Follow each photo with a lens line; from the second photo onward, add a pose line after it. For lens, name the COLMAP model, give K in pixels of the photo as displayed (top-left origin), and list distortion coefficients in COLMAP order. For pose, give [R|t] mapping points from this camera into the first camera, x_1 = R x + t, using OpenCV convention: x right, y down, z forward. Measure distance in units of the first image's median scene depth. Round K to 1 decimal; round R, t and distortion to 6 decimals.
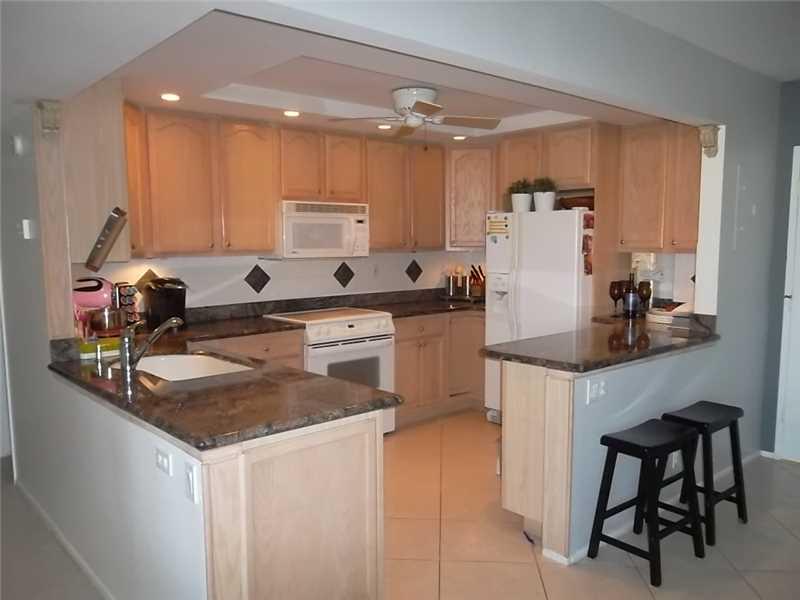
lens RADIAL K [[663.9, 0, 400.0], [0, 663.9, 300.0], [0, 0, 1]] dist [0.059059, 0.005969]
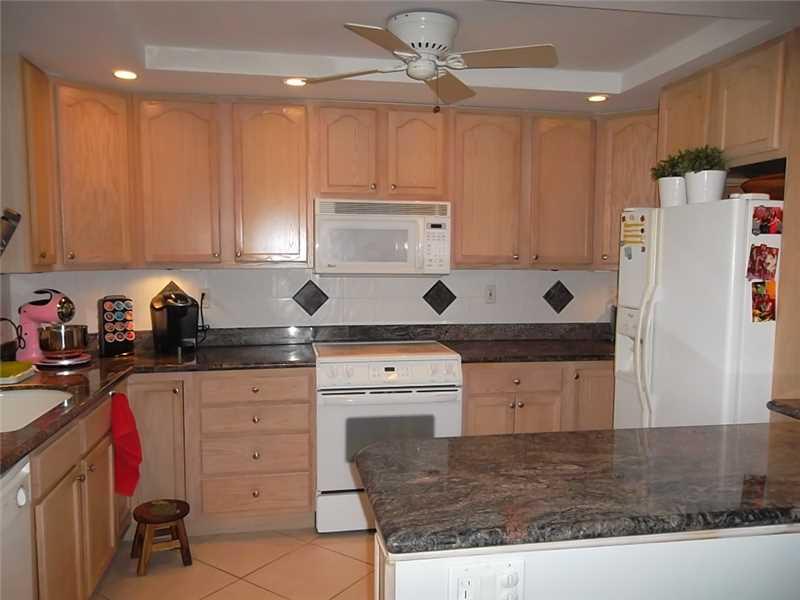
lens RADIAL K [[663.9, 0, 400.0], [0, 663.9, 300.0], [0, 0, 1]] dist [0.059059, 0.005969]
pose [[0.856772, 0.049296, -0.513334, 0.291322], [-0.060591, 0.998149, -0.005276, -0.031427], [0.512123, 0.035624, 0.858173, 0.363211]]
